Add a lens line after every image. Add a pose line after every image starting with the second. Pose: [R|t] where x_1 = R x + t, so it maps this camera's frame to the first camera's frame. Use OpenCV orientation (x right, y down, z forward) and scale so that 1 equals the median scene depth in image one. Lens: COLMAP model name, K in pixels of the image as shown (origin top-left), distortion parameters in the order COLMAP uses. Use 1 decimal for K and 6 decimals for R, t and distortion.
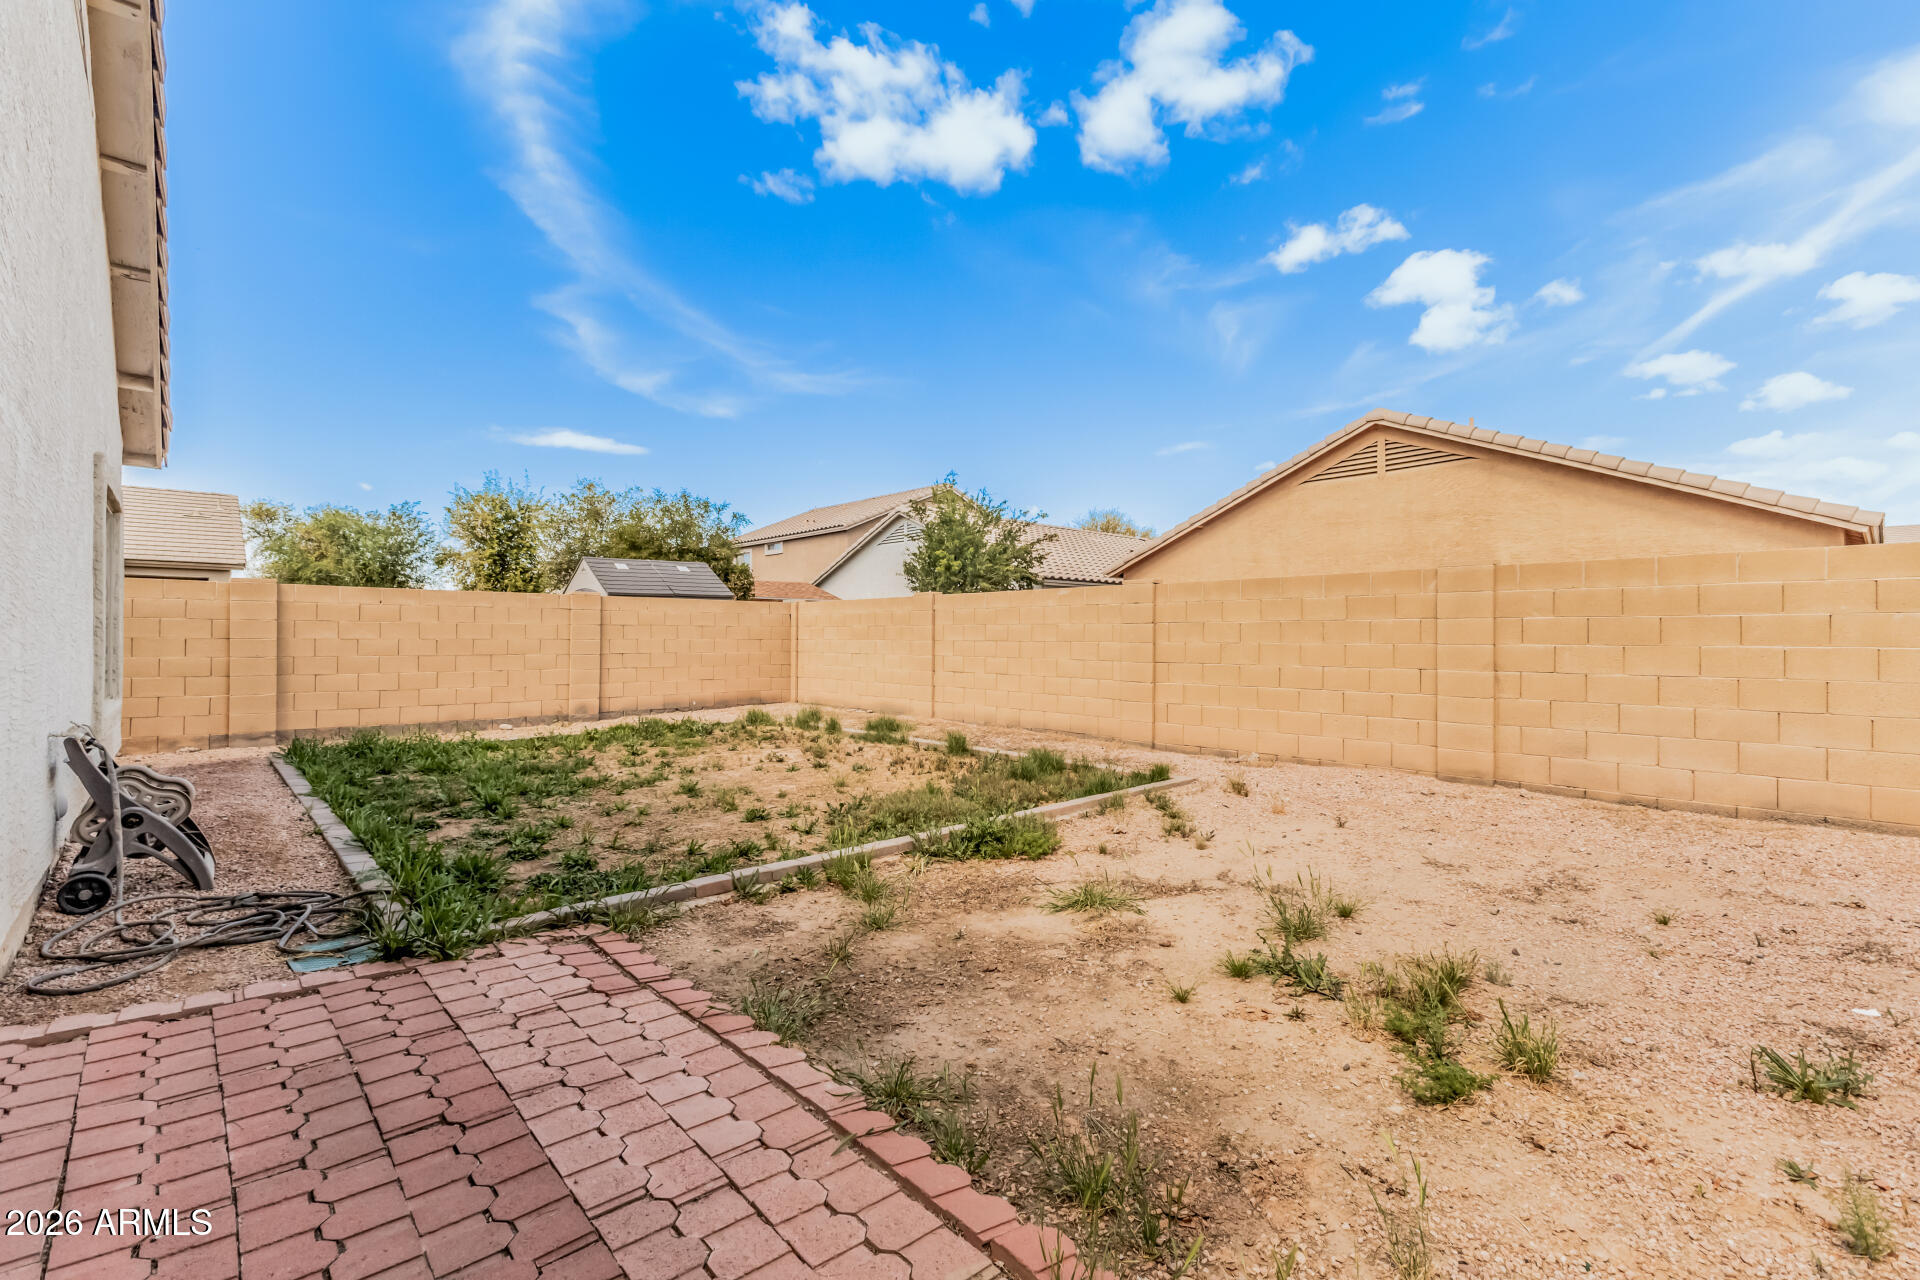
lens RADIAL K [[838.5, 0, 961.0], [0, 838.5, 628.7], [0, 0, 1]] dist [-0.000423, -0.000013]
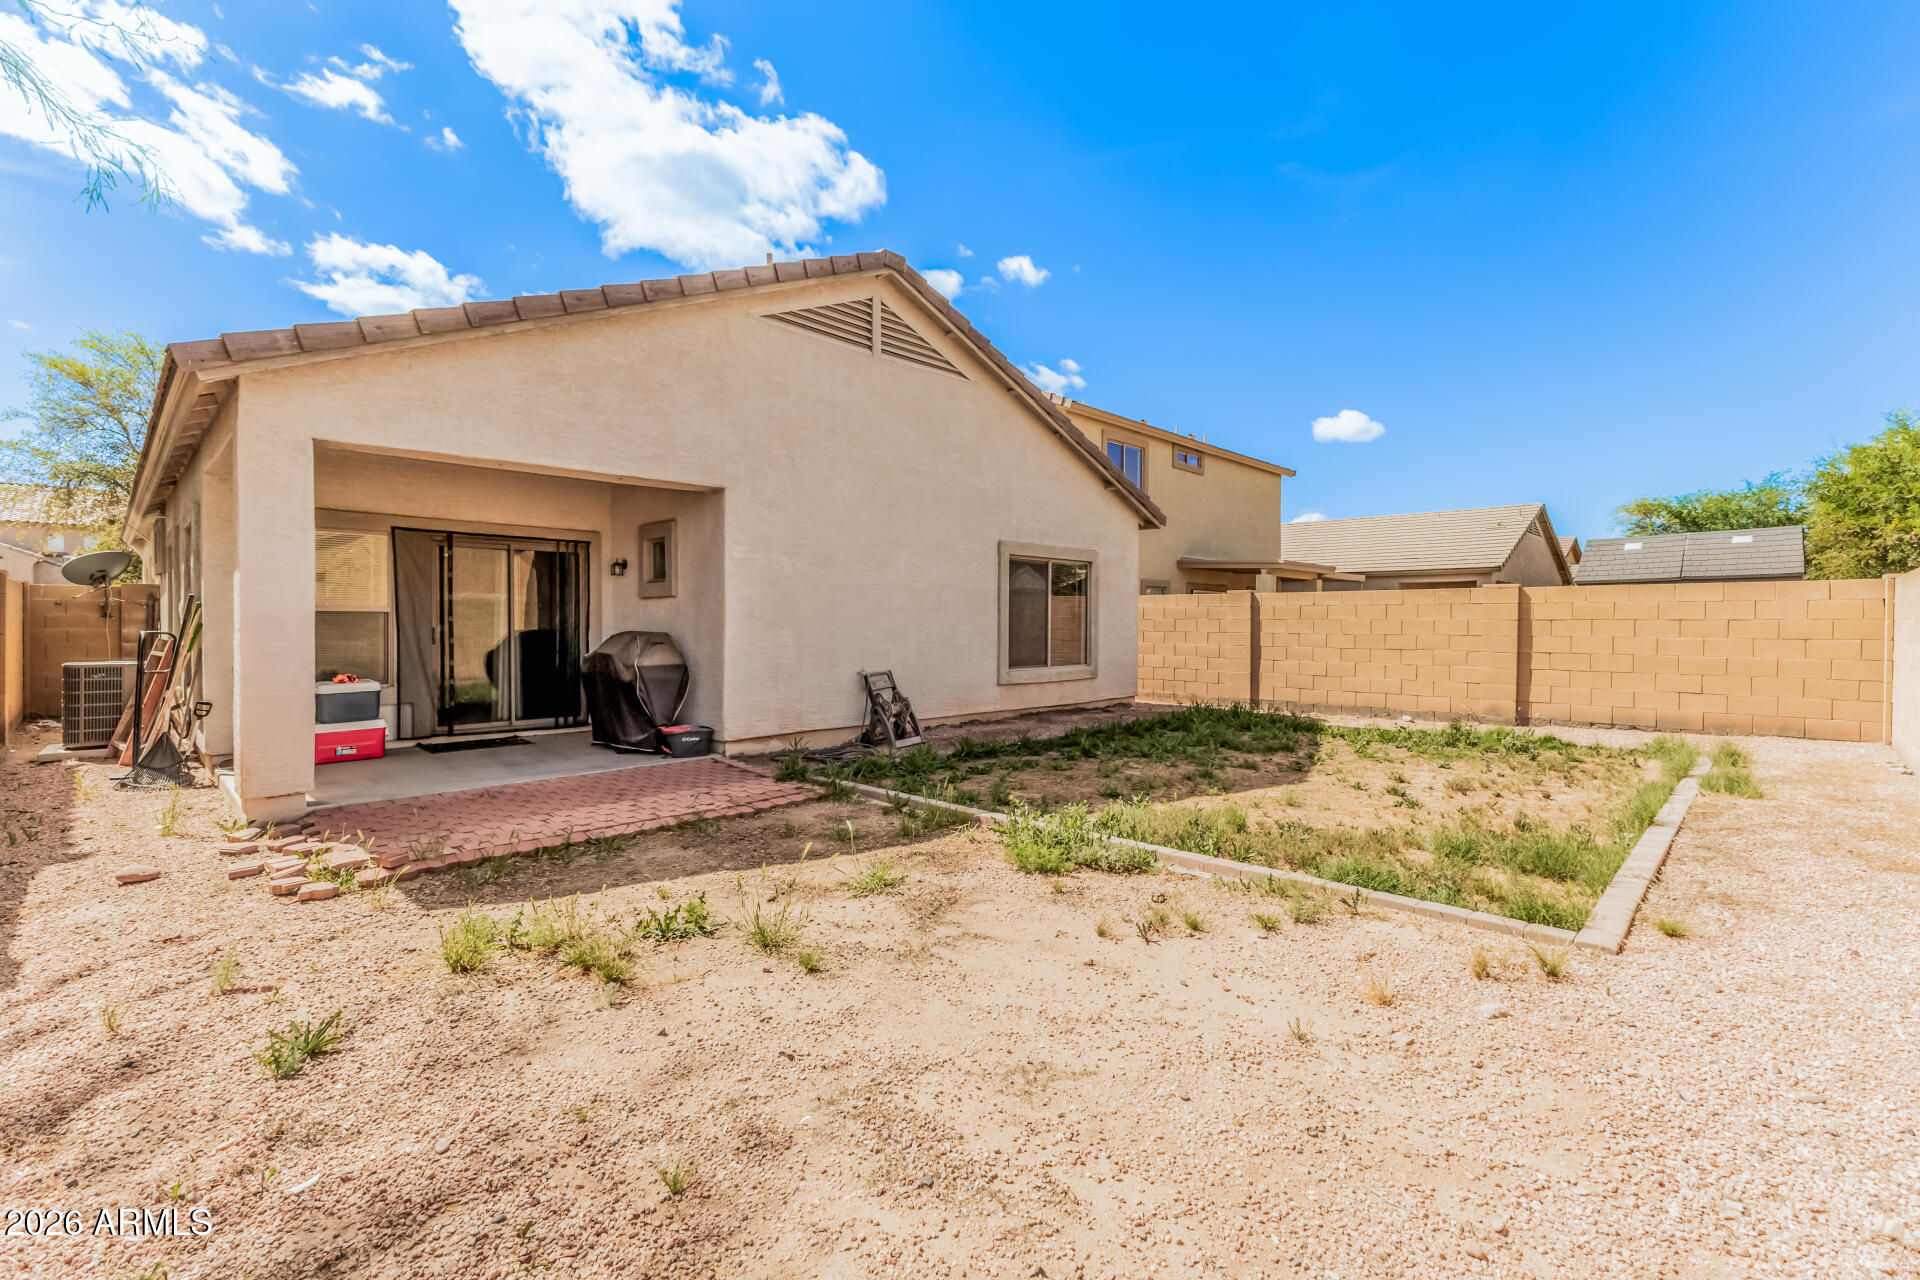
lens RADIAL K [[838.5, 0, 961.0], [0, 838.5, 628.7], [0, 0, 1]] dist [-0.000423, -0.000013]
pose [[0.058931, 0.006950, -0.998238, 0.471036], [0.007318, 0.999946, 0.007394, -0.006781], [0.998235, -0.007741, 0.058877, 0.387494]]
